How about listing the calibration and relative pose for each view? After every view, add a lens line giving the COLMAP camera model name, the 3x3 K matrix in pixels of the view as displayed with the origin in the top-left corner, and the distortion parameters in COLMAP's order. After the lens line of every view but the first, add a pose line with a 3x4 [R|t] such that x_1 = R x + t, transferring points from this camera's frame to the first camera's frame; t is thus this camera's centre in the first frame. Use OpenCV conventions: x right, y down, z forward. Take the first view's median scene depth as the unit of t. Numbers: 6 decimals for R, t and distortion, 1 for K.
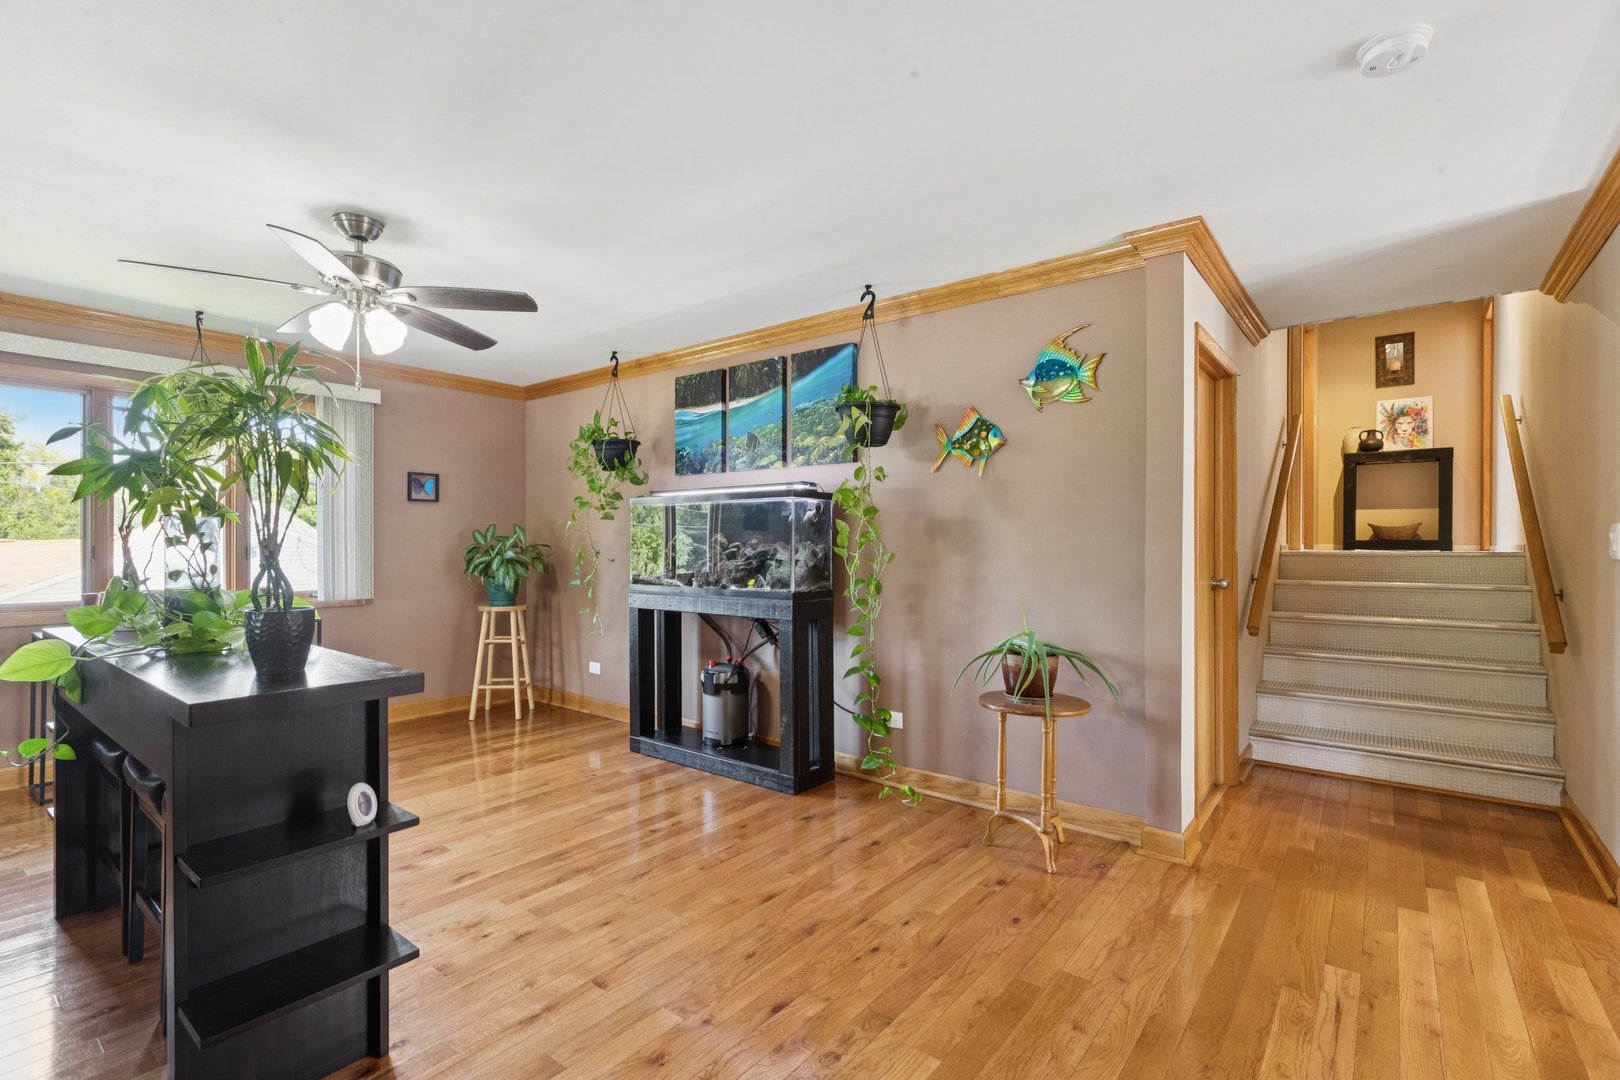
lens RADIAL K [[748.7, 0, 802.0], [0, 748.7, 546.0], [0, 0, 1]] dist [0.000951, 0.001244]
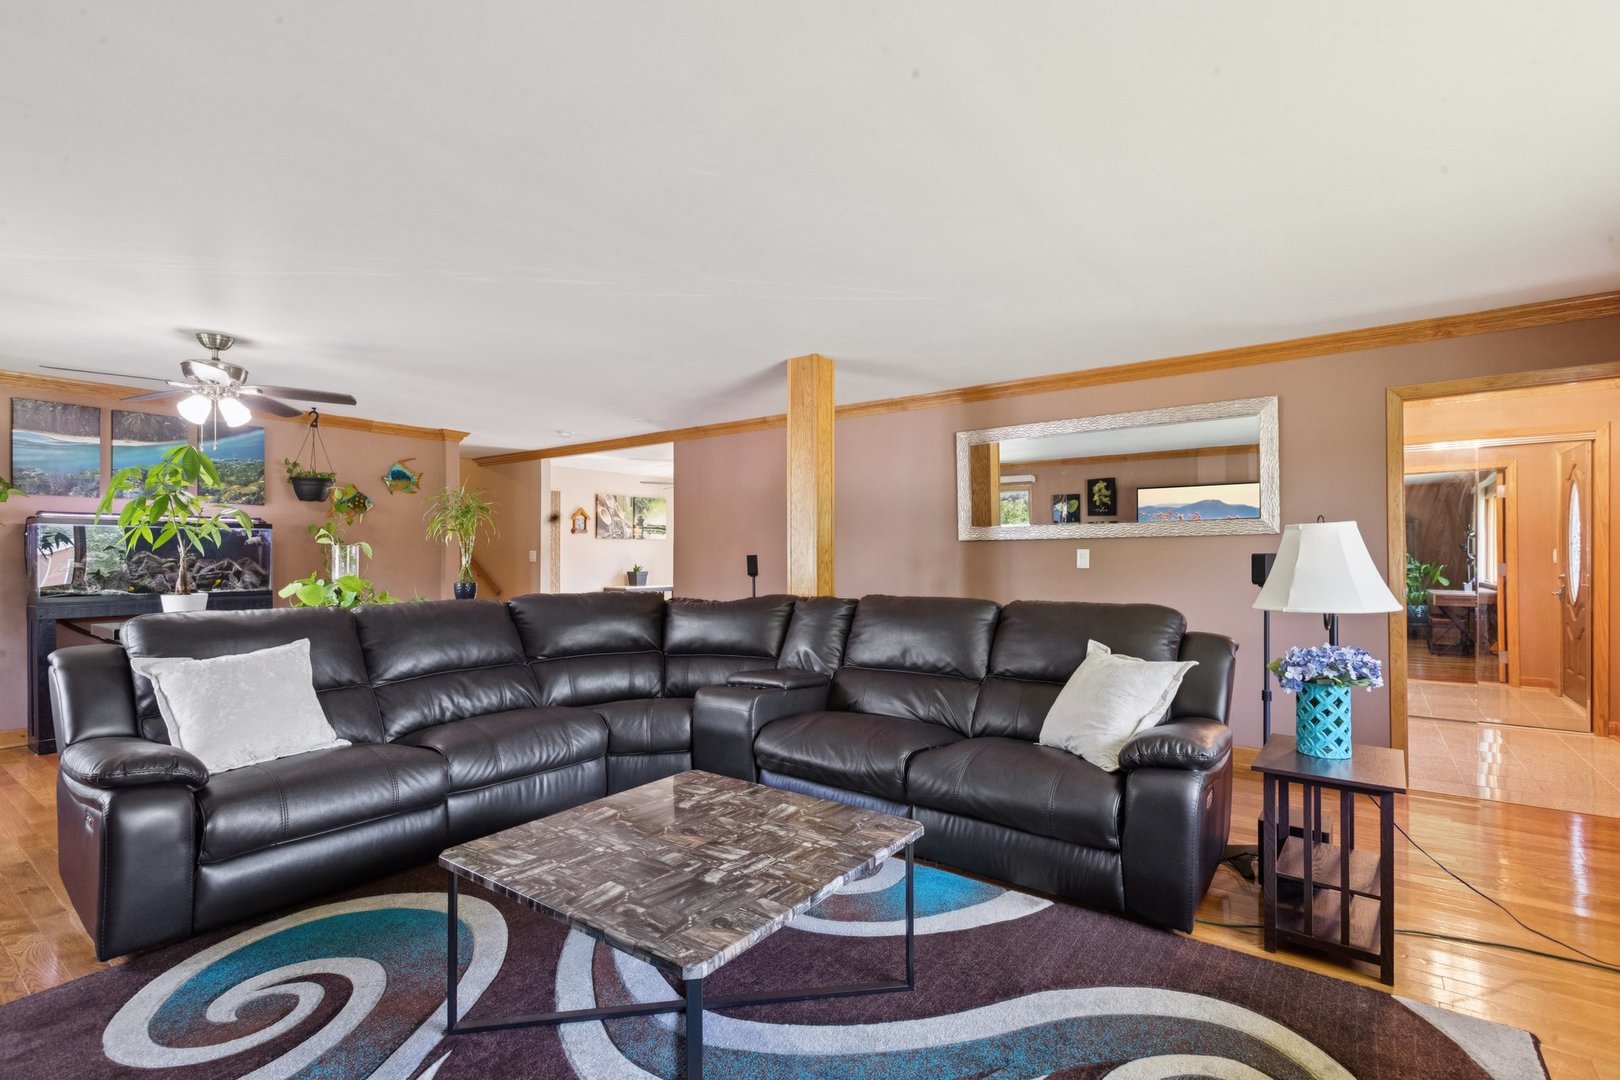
lens RADIAL K [[748.7, 0, 804.8], [0, 748.7, 546.3], [0, 0, 1]] dist [0.000951, 0.001244]
pose [[-0.033379, 0.012058, 0.999370, -1.247373], [0.008780, 0.999892, -0.011771, -0.000990], [-0.999404, 0.008381, -0.033482, -0.042141]]
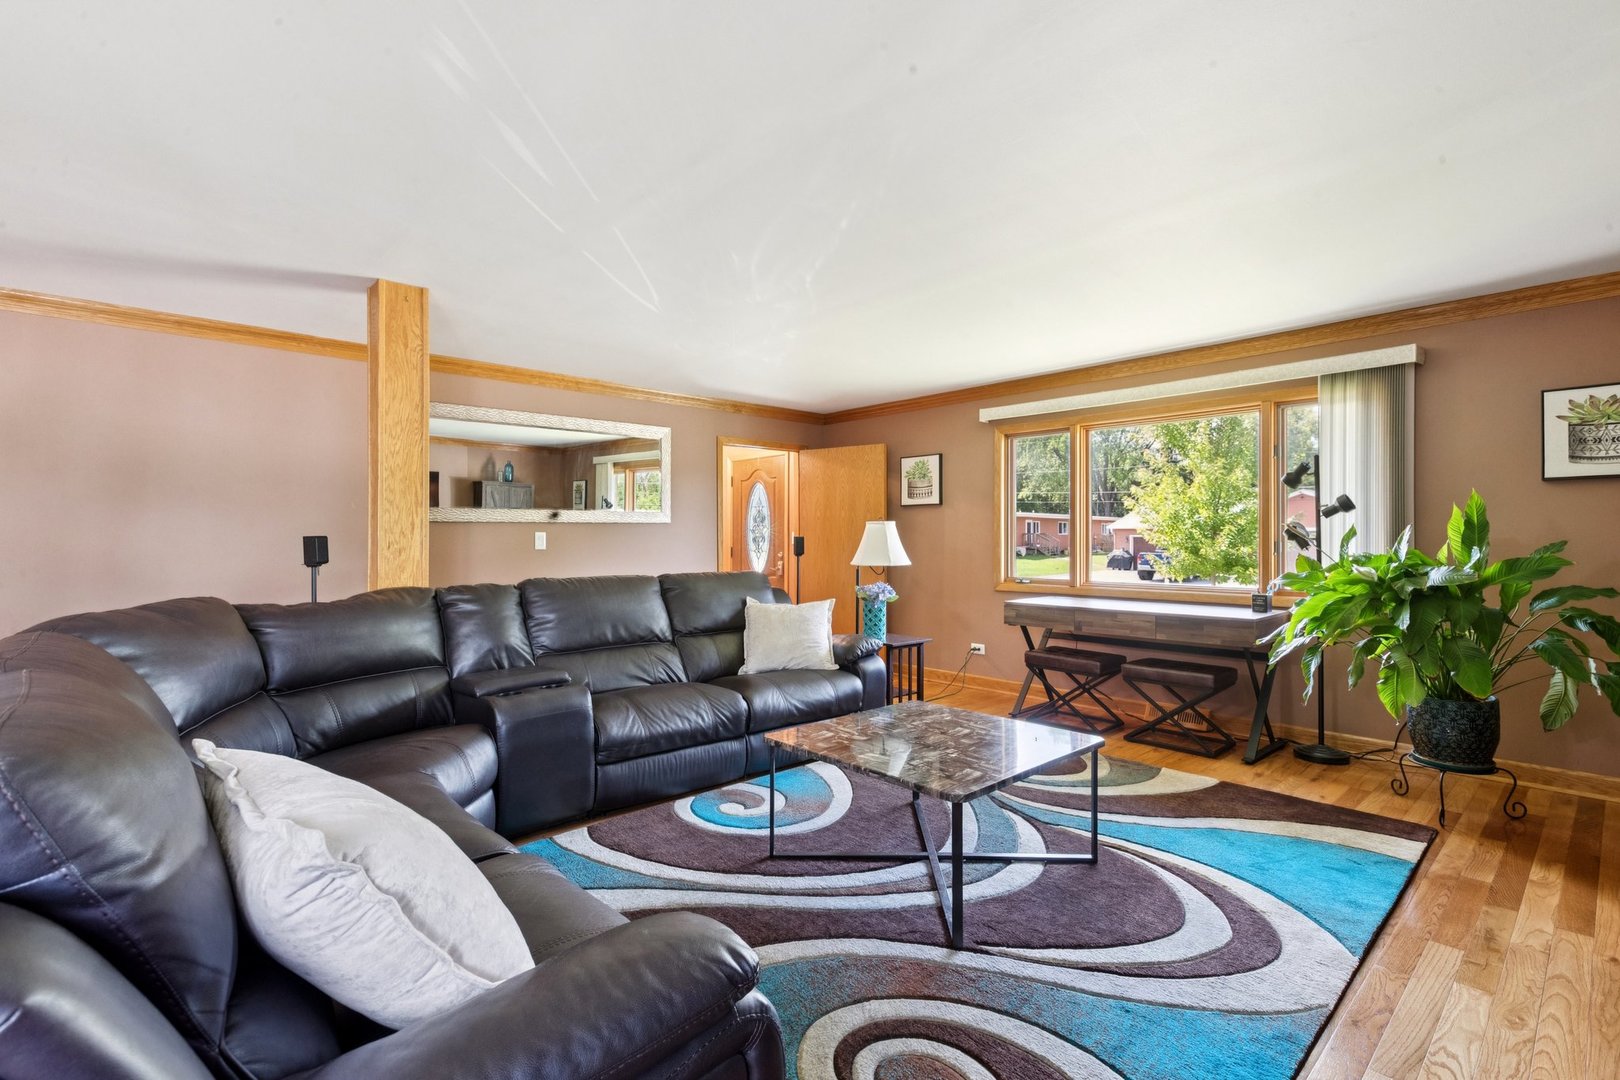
lens RADIAL K [[748.7, 0, 819.1], [0, 748.7, 541.2], [0, 0, 1]] dist [0.000951, 0.001244]
pose [[-0.989215, -0.001513, 0.146463, -0.808866], [-0.000198, 0.999960, 0.008992, -0.002696], [-0.146471, 0.008865, -0.989175, 0.622348]]
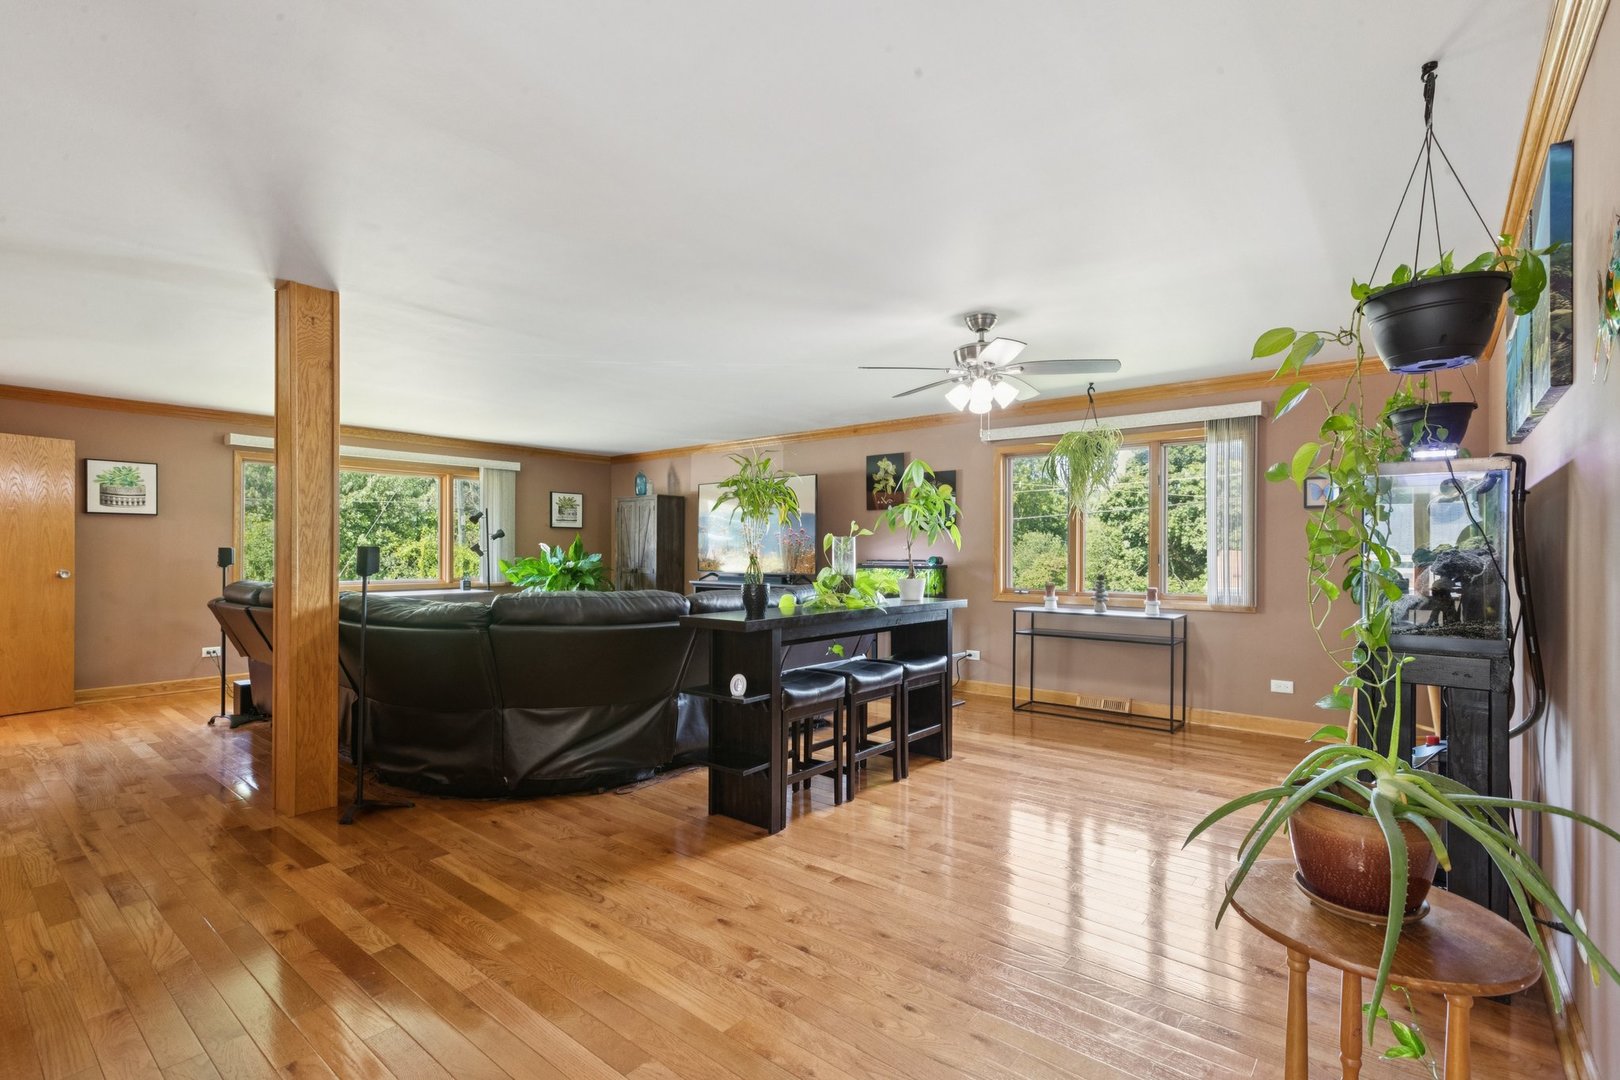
lens RADIAL K [[748.7, 0, 813.5], [0, 748.7, 552.0], [0, 0, 1]] dist [0.000951, 0.001244]
pose [[-0.008605, -0.001711, -0.999962, 0.487155], [-0.008785, 0.999960, -0.001635, 0.001099], [0.999924, 0.008770, -0.008619, 0.433627]]
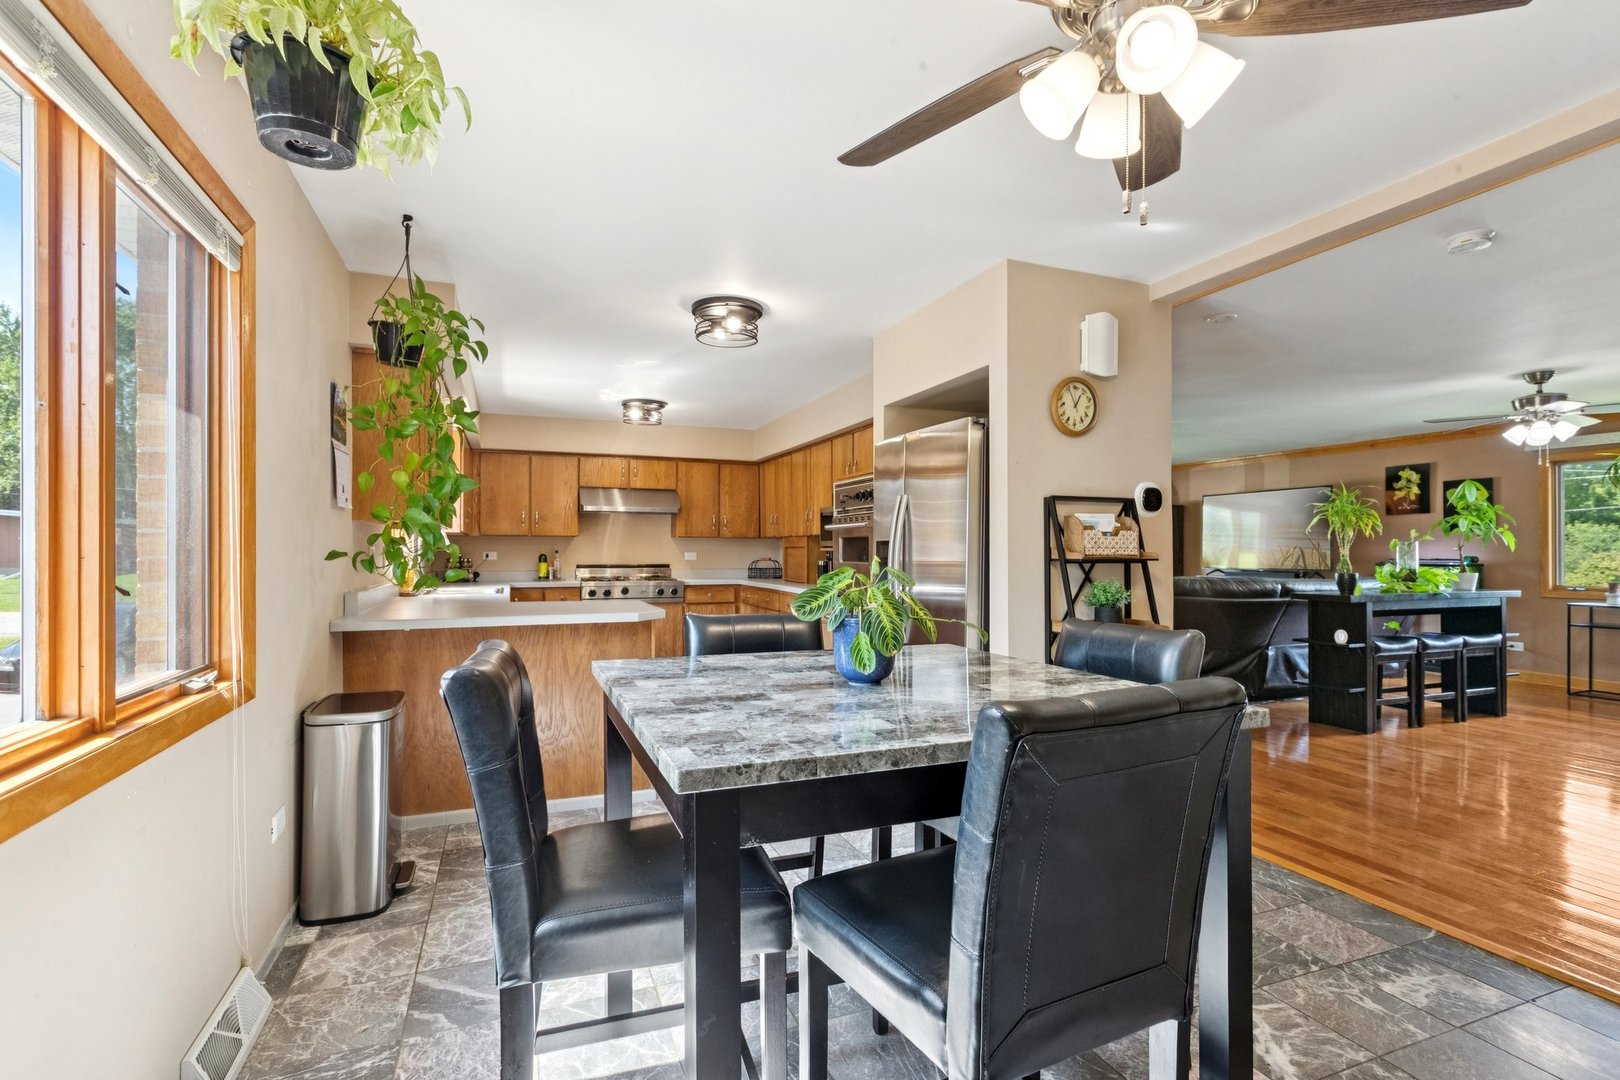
lens RADIAL K [[748.7, 0, 811.9], [0, 748.7, 541.5], [0, 0, 1]] dist [0.000951, 0.001244]
pose [[-0.494051, -0.010122, -0.869374, 1.129034], [-0.010350, 0.999930, -0.005760, -0.001761], [0.869371, 0.006152, -0.494121, 0.229042]]
